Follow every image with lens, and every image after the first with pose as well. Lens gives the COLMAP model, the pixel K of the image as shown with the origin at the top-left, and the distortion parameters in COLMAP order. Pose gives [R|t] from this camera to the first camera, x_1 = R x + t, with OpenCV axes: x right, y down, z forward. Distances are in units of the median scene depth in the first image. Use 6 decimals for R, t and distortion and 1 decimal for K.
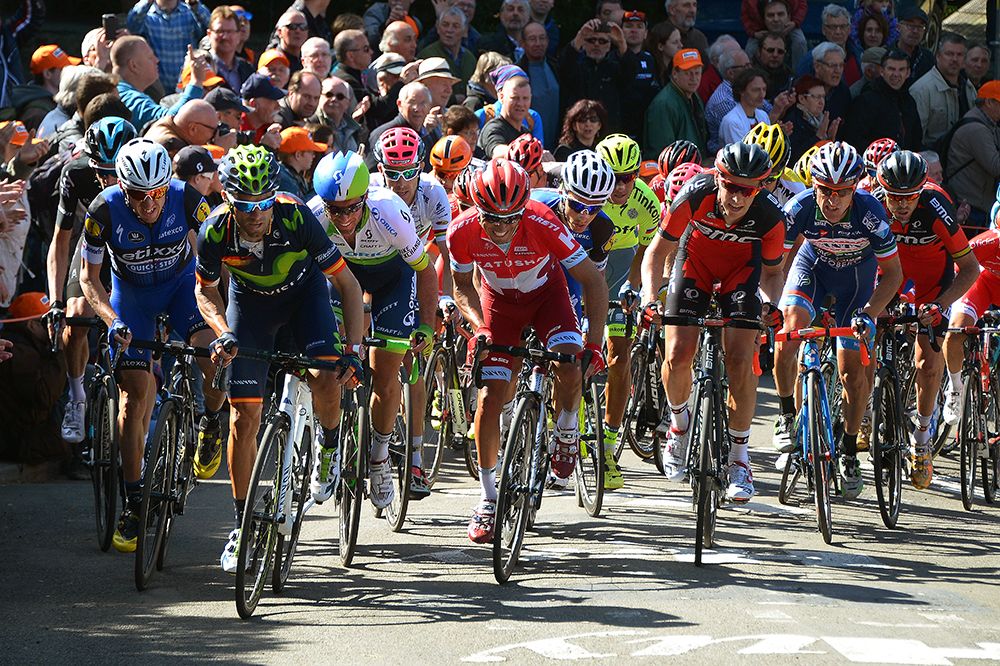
lens RADIAL K [[4334.7, 0, 500.0], [0, 4334.7, 333.0], [0, 0, 1]] dist [0.951936, -11.153045]
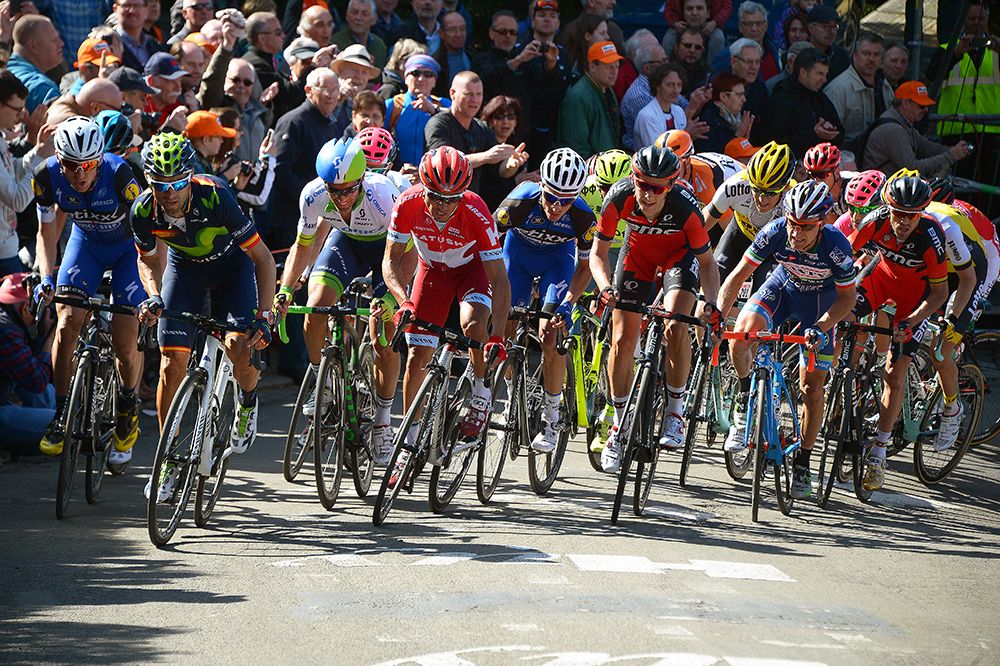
lens RADIAL K [[5090.1, 0, 500.0], [0, 5090.1, 333.0], [0, 0, 1]] dist [2.066753, -0.690025]
pose [[0.999277, 0.025006, 0.028628, -0.012371], [-0.024764, 0.999655, -0.008775, 0.011783], [-0.028837, 0.008060, 0.999552, -0.165595]]
